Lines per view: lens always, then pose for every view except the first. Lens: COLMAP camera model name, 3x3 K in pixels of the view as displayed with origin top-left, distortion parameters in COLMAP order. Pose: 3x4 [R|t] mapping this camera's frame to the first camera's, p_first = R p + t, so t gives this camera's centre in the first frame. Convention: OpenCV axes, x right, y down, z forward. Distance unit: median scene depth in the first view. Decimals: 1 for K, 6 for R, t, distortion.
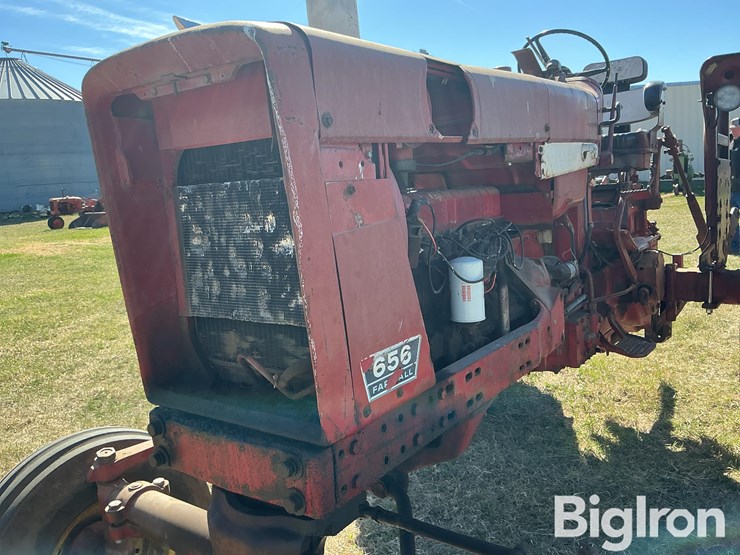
lens RADIAL K [[618.1, 0, 366.2], [0, 618.1, 282.3], [0, 0, 1]] dist [0.139926, -0.287452]
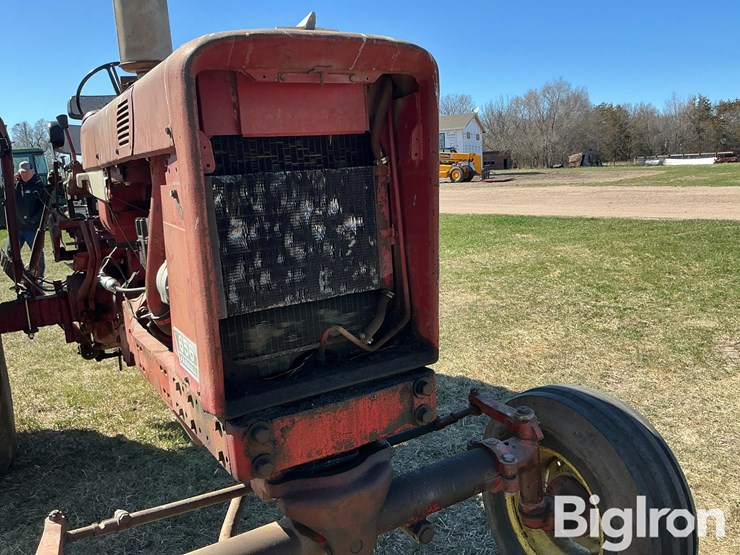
lens RADIAL K [[618.1, 0, 366.2], [0, 618.1, 282.3], [0, 0, 1]] dist [0.139926, -0.287452]
pose [[0.394983, -0.117262, 0.911174, -1.093059], [0.187052, 0.981309, 0.045203, 0.000402], [-0.899444, 0.152583, 0.409535, 0.454377]]
